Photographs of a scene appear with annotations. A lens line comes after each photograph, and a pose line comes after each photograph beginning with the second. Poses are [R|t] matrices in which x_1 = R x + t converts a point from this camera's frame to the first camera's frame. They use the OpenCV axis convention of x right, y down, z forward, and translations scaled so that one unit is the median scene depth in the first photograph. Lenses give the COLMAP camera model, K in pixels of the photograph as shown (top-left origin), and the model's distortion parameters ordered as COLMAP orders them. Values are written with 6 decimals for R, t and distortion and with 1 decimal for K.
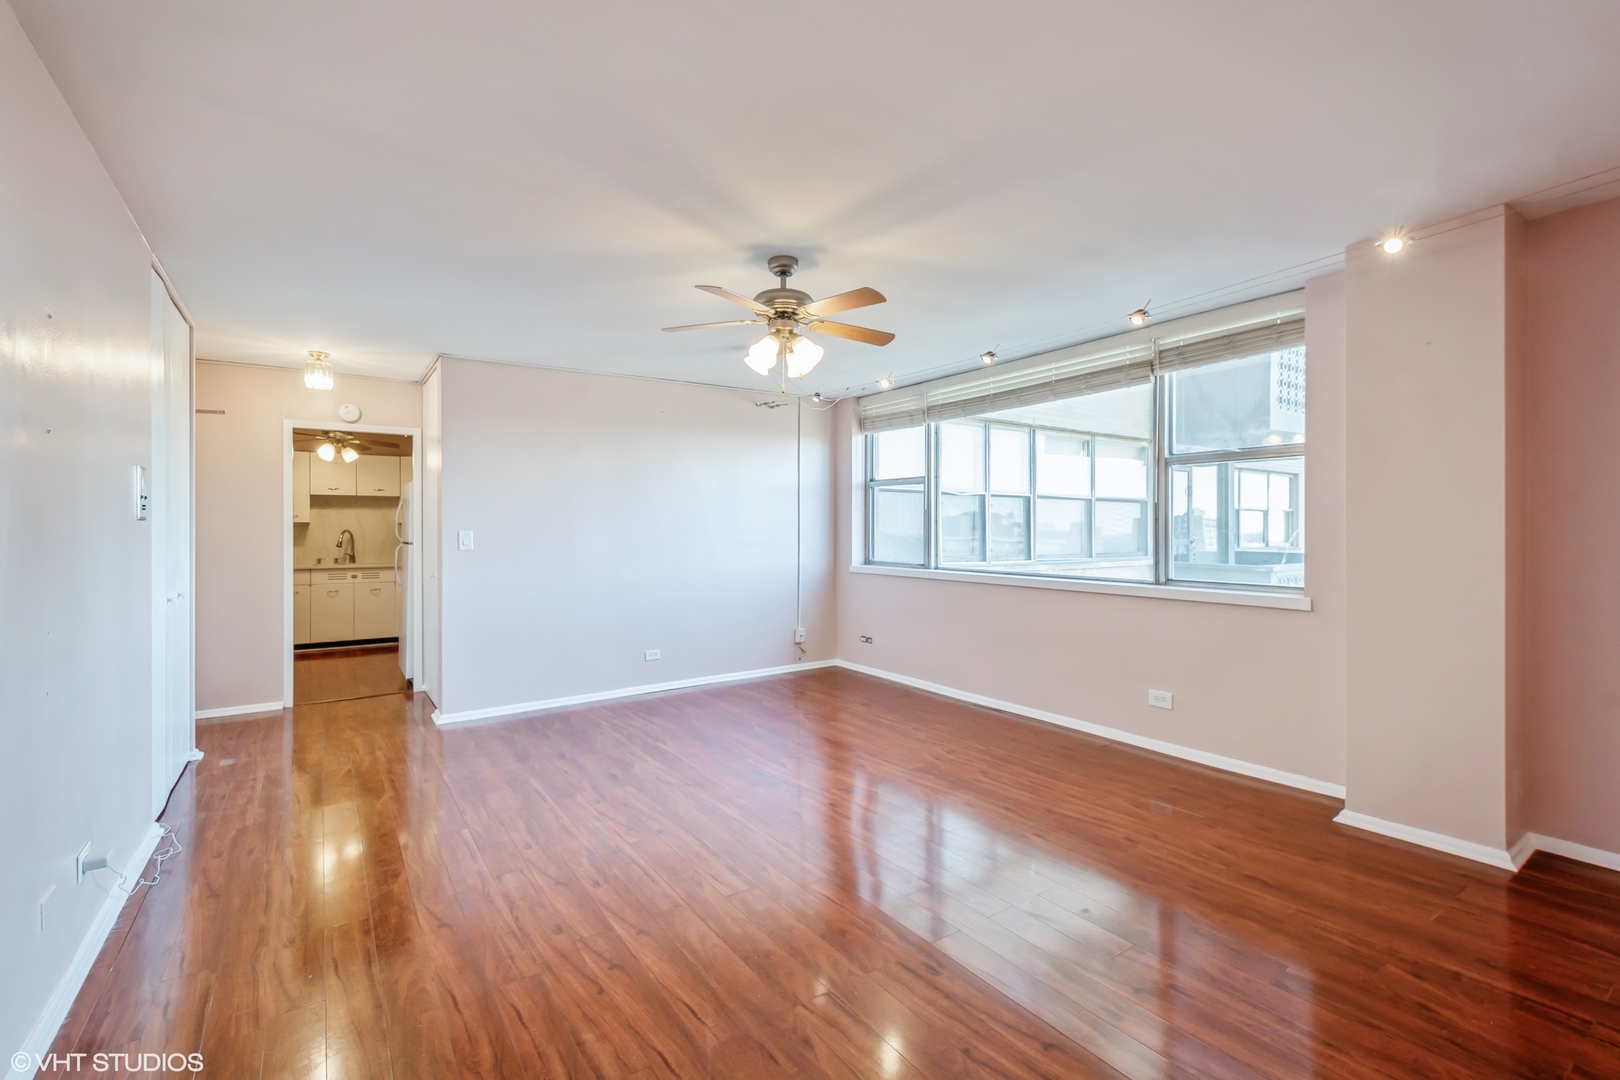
lens RADIAL K [[663.9, 0, 810.0], [0, 663.9, 540.0], [0, 0, 1]] dist [0.013199, -0.000053]
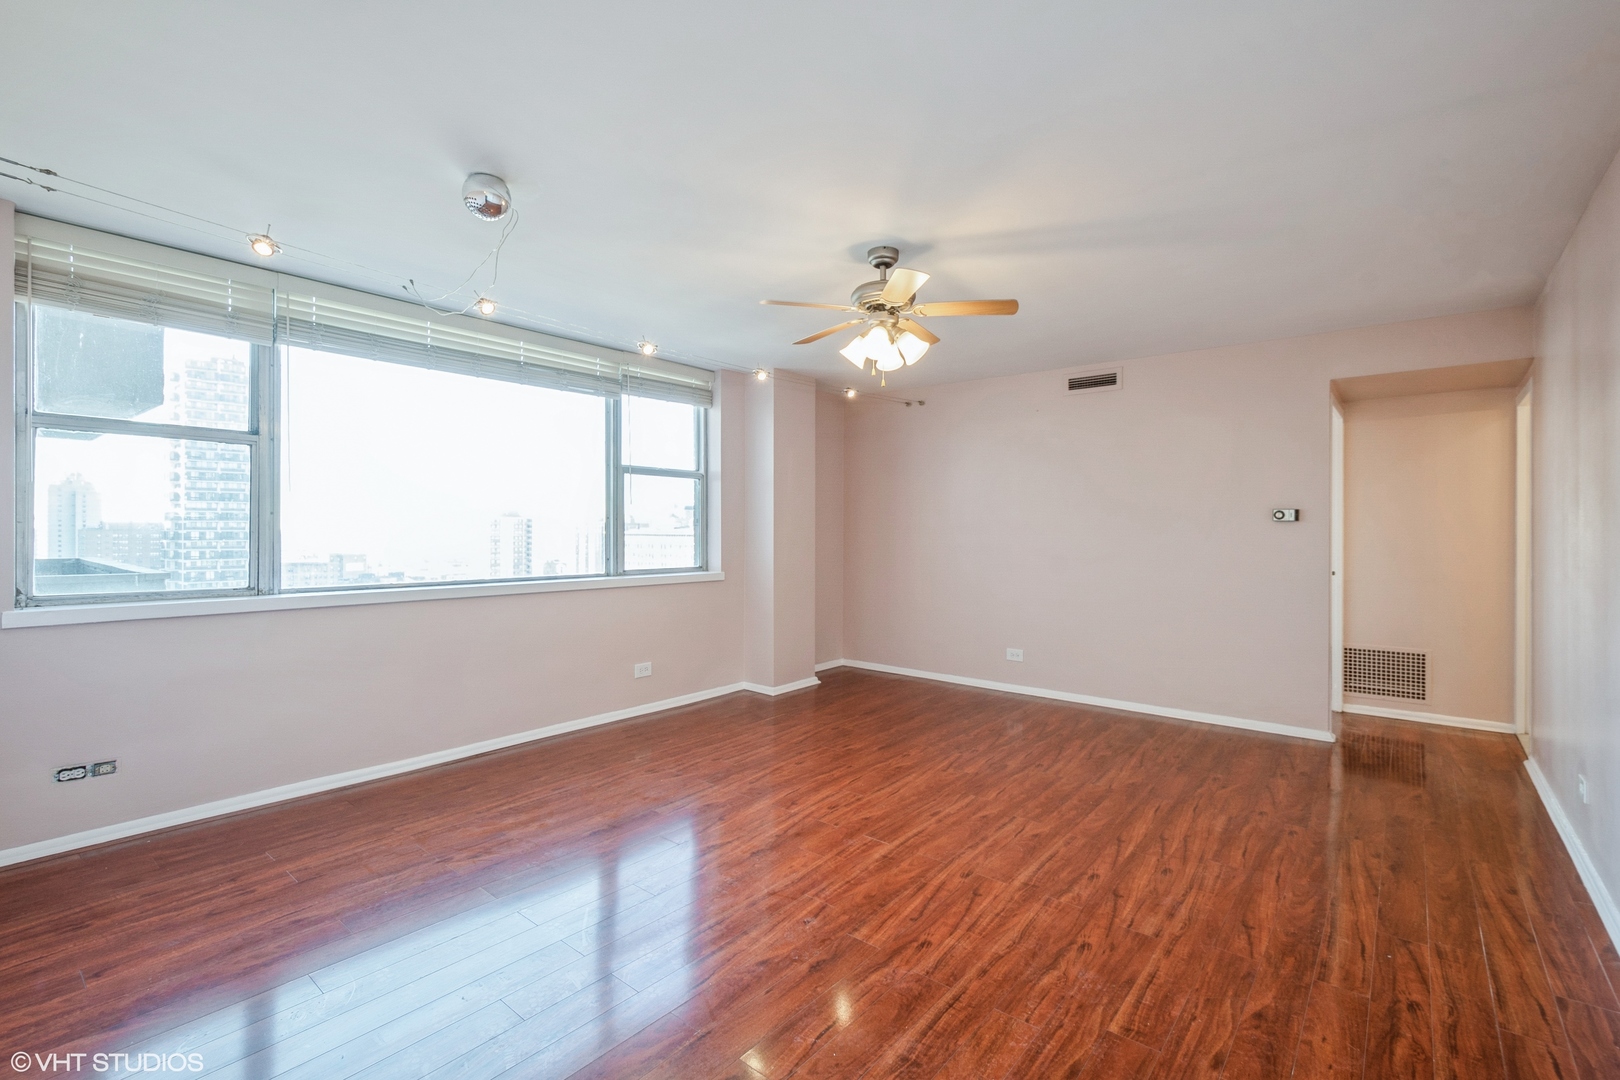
lens RADIAL K [[739.1, 0, 764.7], [0, 739.1, 534.8], [0, 0, 1]] dist [0.002131, 0.000267]
pose [[-0.214418, -0.003505, 0.976736, -0.938618], [0.014772, 0.999868, 0.006831, -0.010187], [-0.976630, 0.015893, -0.214338, 1.237337]]
